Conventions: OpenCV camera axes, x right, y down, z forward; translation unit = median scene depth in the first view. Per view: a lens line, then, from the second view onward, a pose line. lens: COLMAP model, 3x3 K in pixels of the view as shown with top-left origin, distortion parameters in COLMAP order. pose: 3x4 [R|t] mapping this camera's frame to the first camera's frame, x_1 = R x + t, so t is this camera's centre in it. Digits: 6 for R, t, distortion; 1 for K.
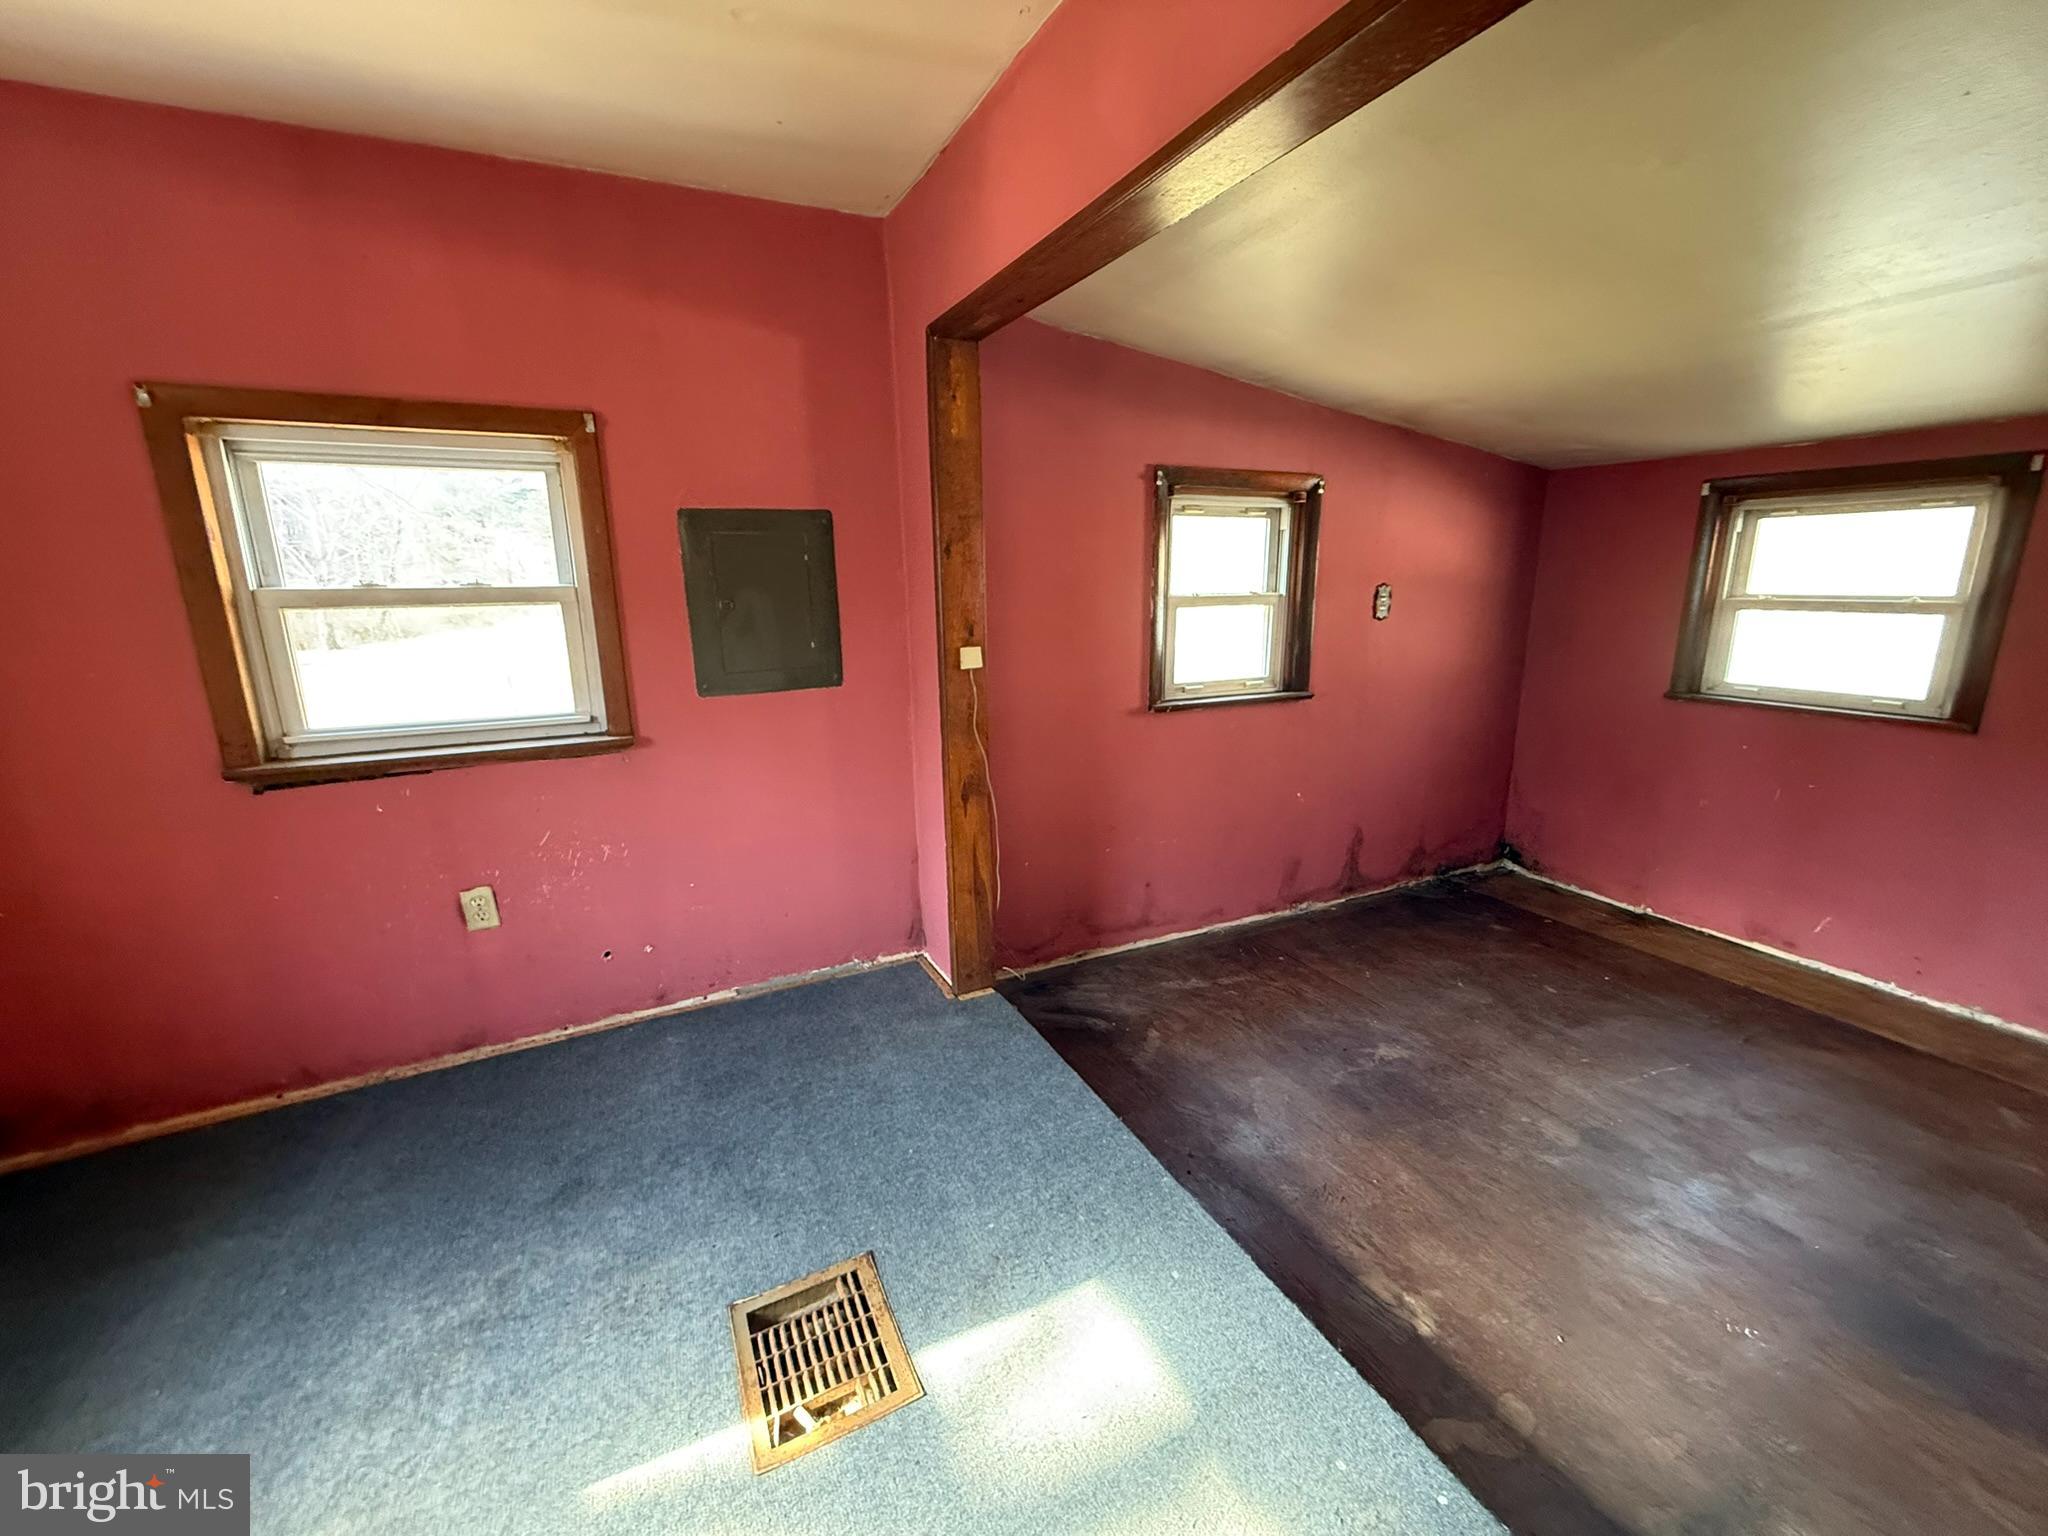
lens RADIAL K [[818.6, 0, 1026.8], [0, 818.6, 768.5], [0, 0, 1]] dist [-0.005567, 0.000367]
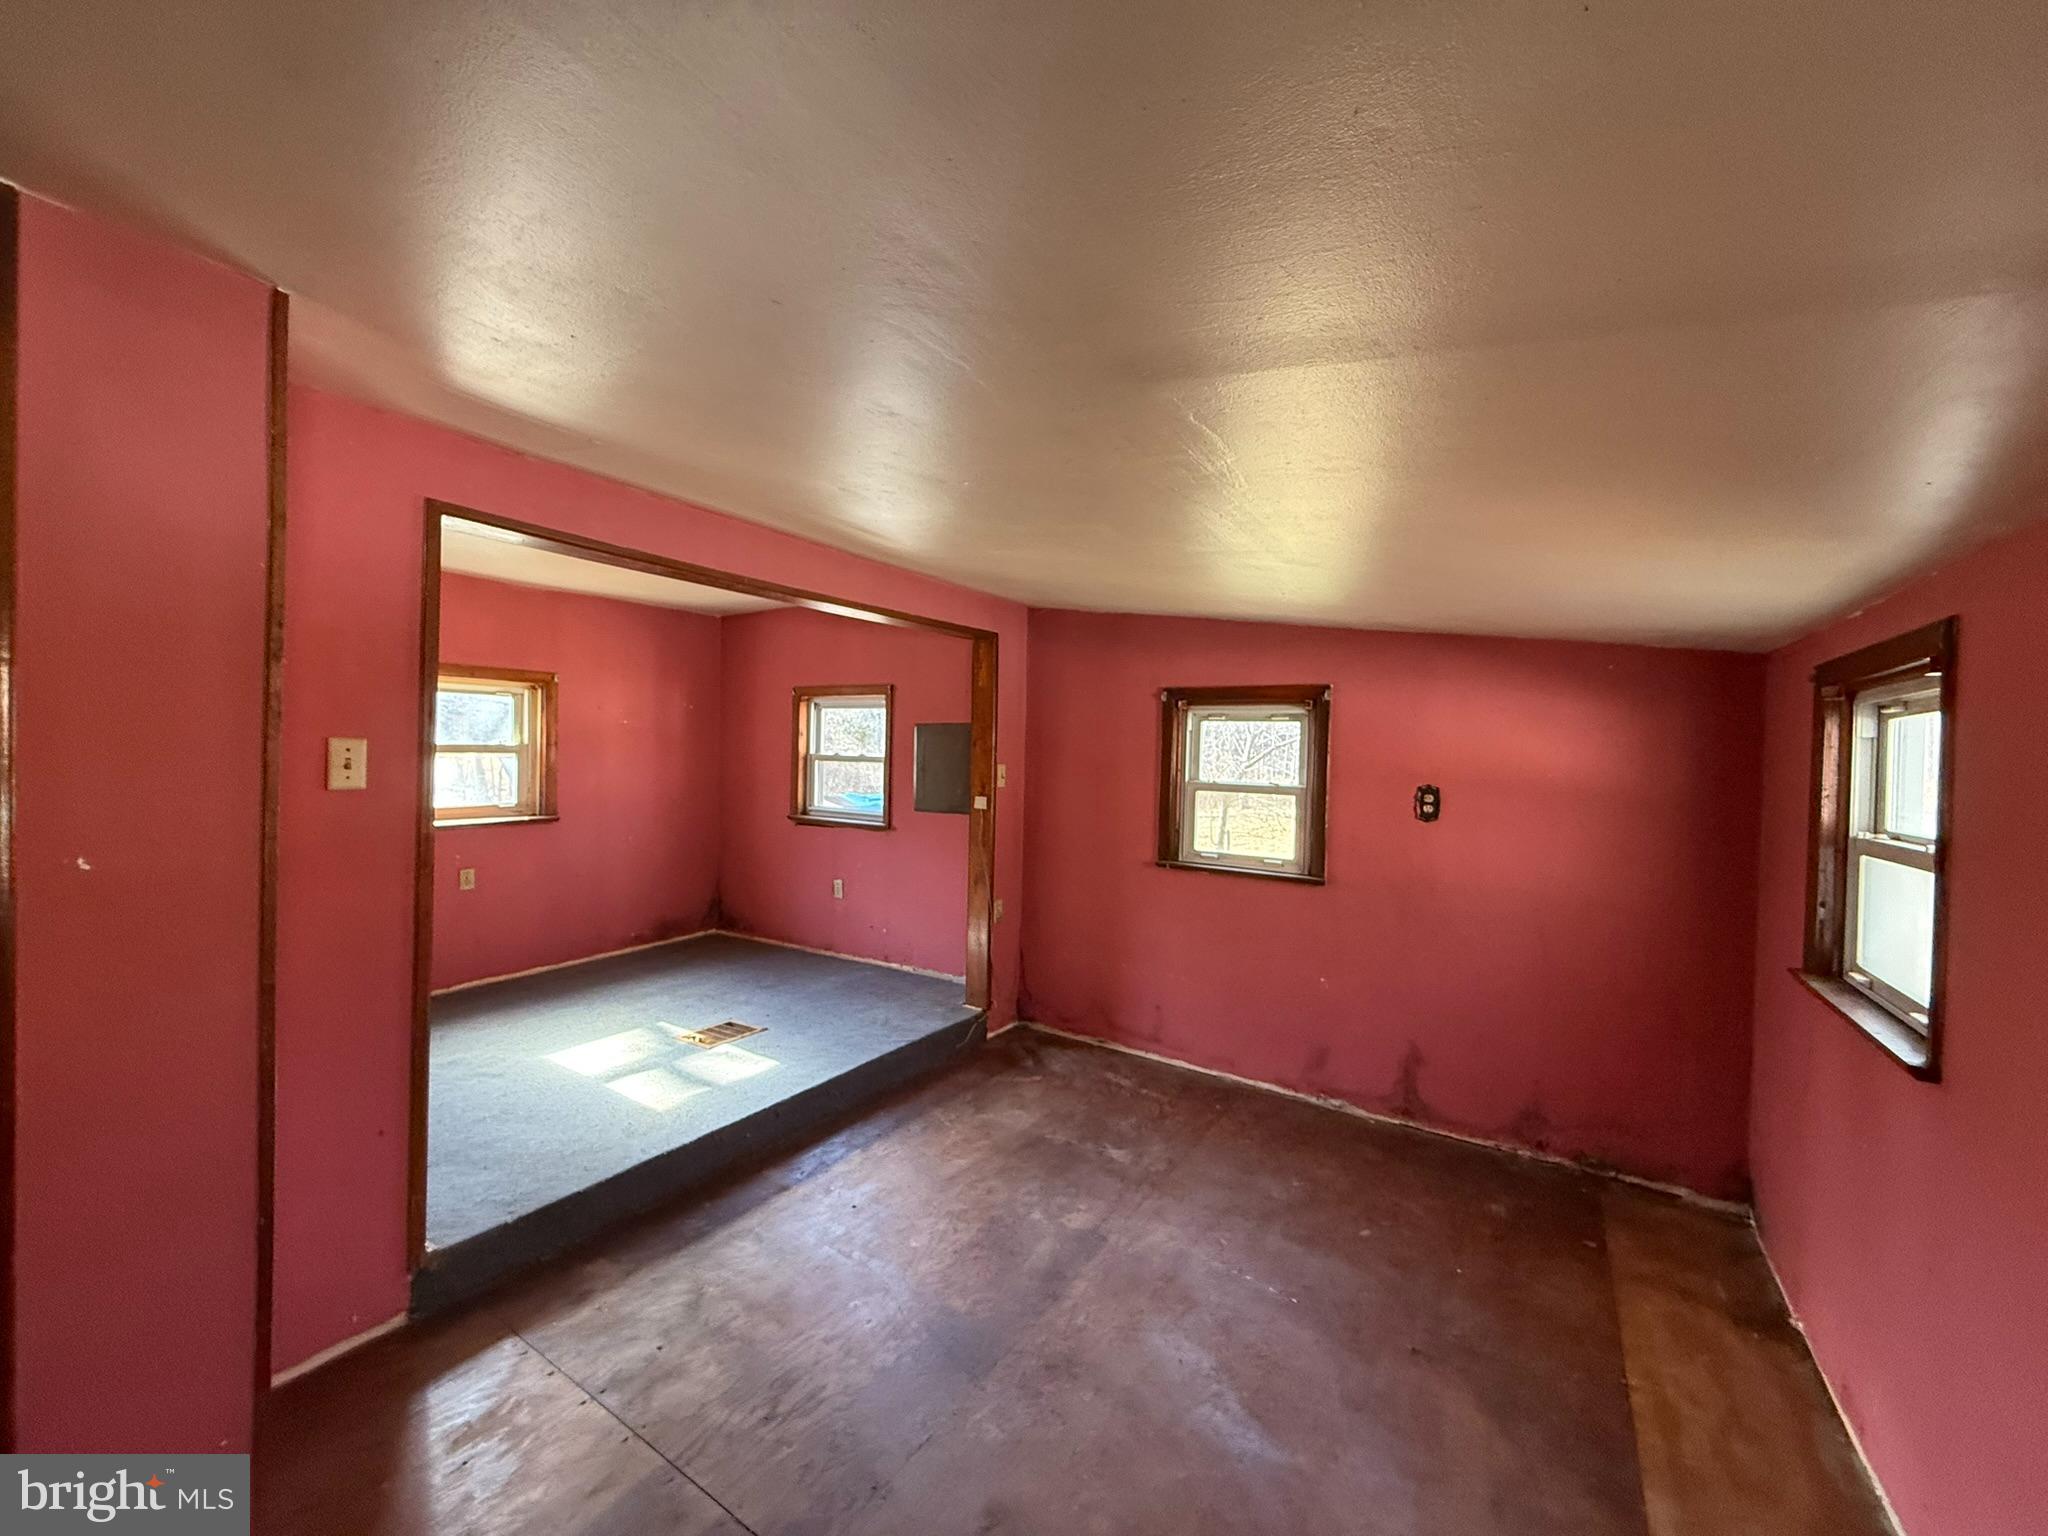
lens RADIAL K [[818.6, 0, 1020.3], [0, 818.6, 767.5], [0, 0, 1]] dist [-0.005567, 0.000367]
pose [[0.509851, 0.033304, -0.859618, 1.256208], [-0.234789, 0.966701, -0.101805, -0.038766], [0.827602, 0.253734, 0.500693, 0.130602]]
